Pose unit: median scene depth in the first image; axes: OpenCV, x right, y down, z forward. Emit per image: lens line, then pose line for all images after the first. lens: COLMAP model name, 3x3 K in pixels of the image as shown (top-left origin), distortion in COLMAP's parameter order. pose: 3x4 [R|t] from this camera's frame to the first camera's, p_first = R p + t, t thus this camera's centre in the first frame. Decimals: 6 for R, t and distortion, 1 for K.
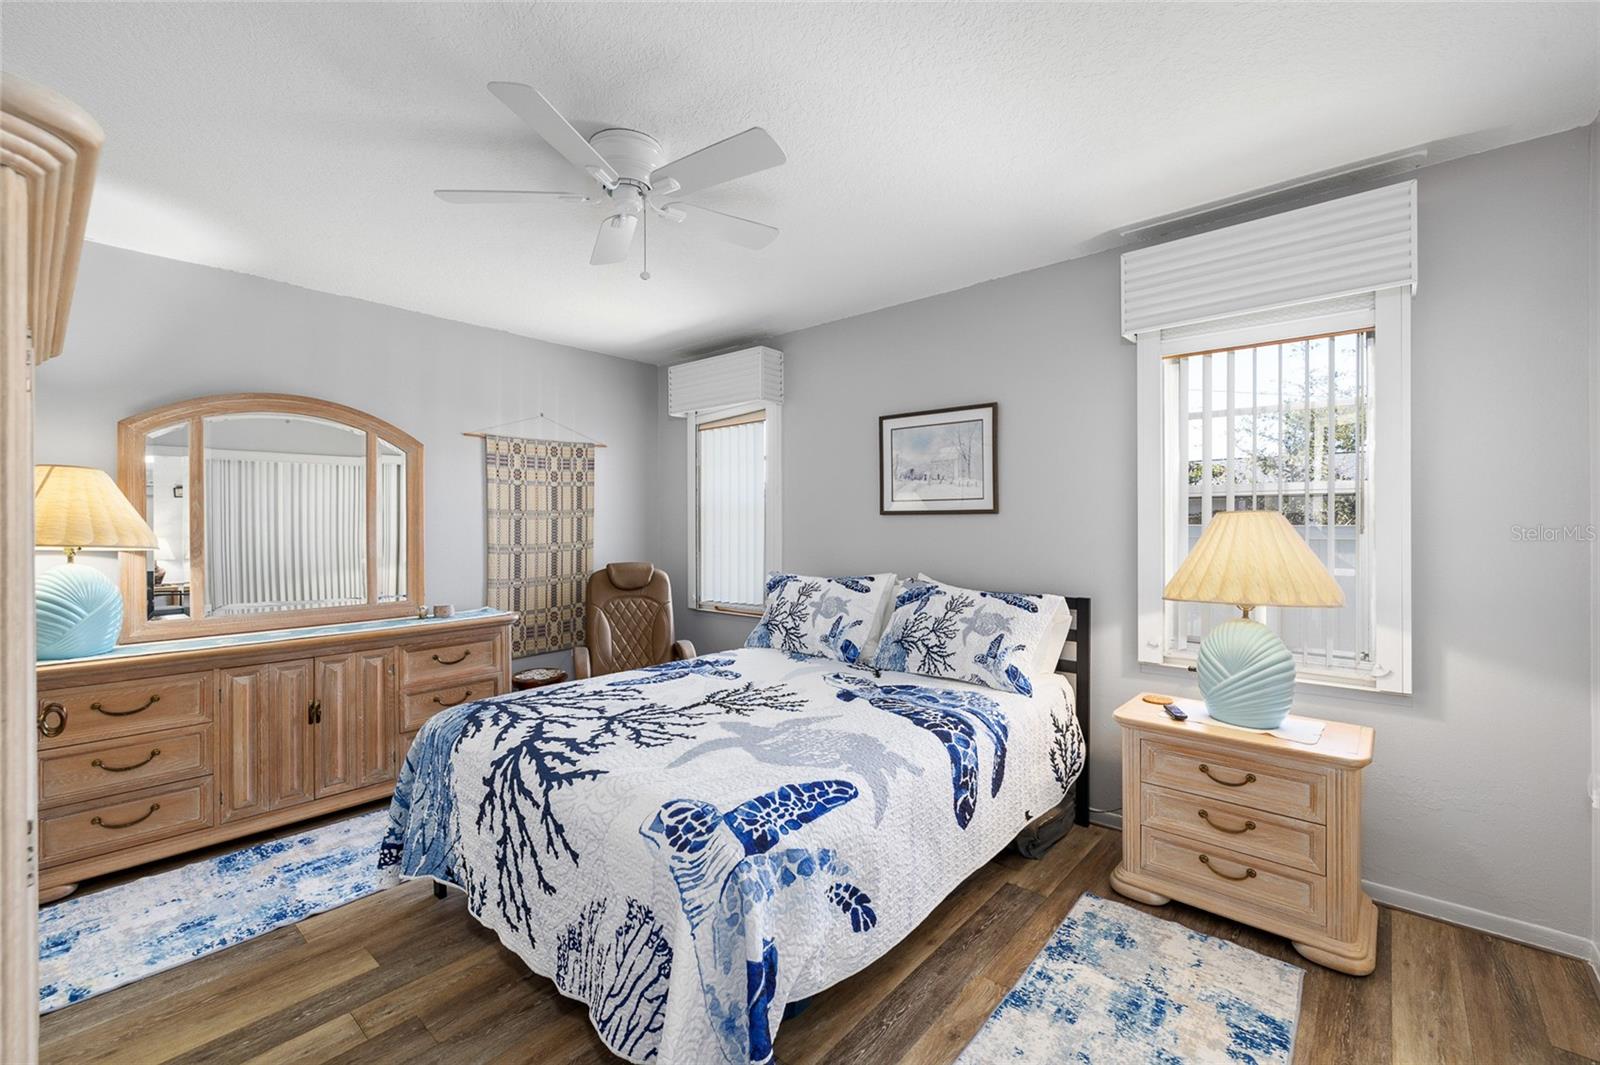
lens RADIAL K [[670.1, 0, 794.0], [0, 670.1, 523.5], [0, 0, 1]] dist [-0.002649, 0.000724]
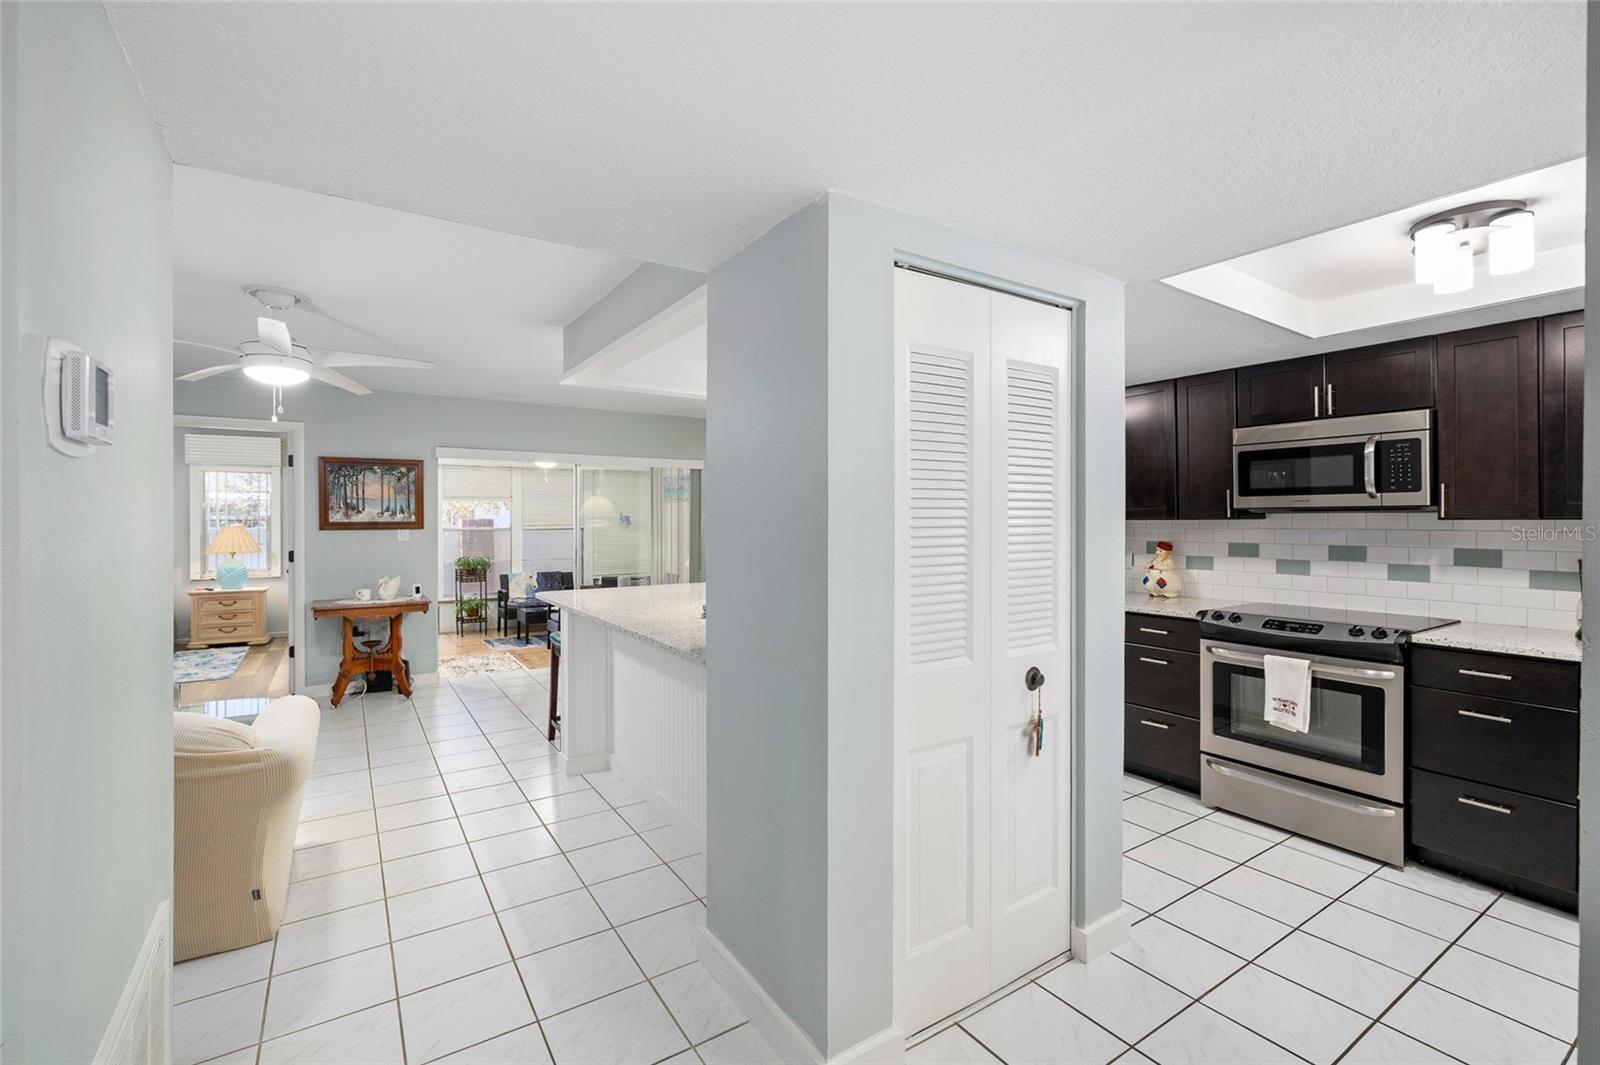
lens RADIAL K [[704.8, 0, 798.3], [0, 704.8, 520.8], [0, 0, 1]] dist [-0.009328, 0.002119]
pose [[0.262739, 0.002598, 0.964863, -1.933801], [0.000570, 0.999996, -0.002848, -0.031844], [-0.964867, 0.001299, 0.262736, -2.608455]]
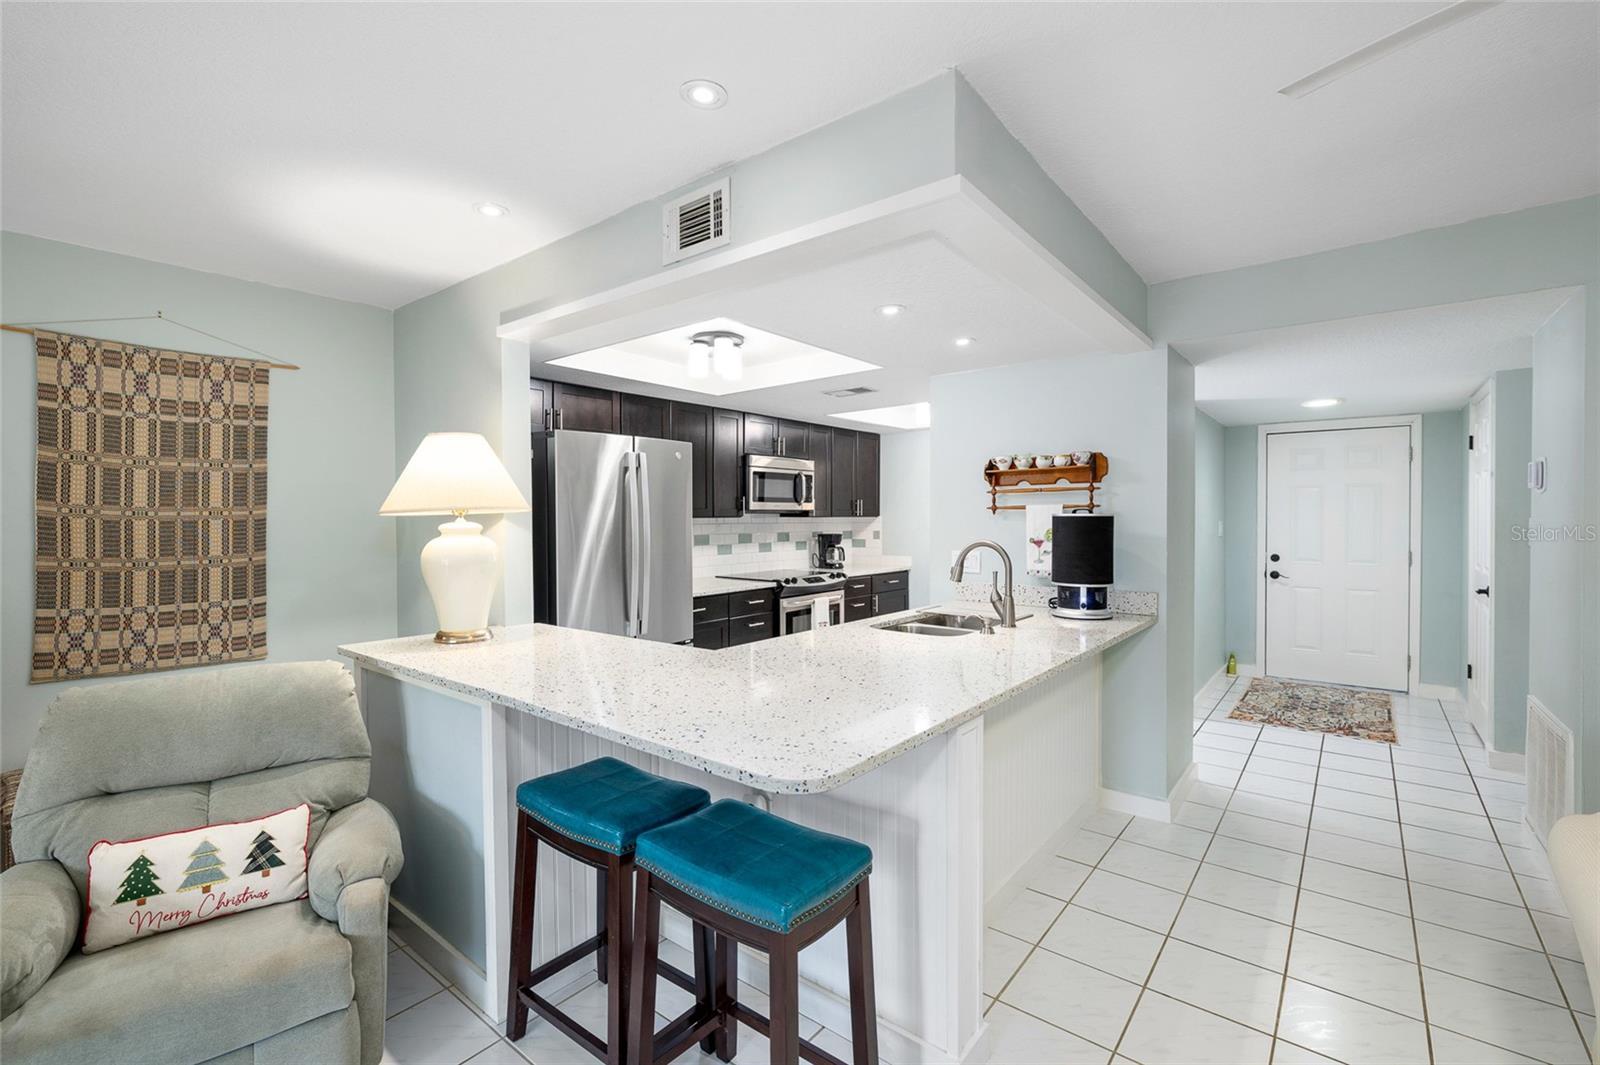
lens RADIAL K [[704.8, 0, 797.0], [0, 704.8, 527.7], [0, 0, 1]] dist [-0.009328, 0.002119]
pose [[-0.998551, 0.010064, -0.052862, -0.224681], [0.009172, 0.999812, 0.017091, -0.042493], [0.053024, 0.016581, -0.998456, -0.883496]]
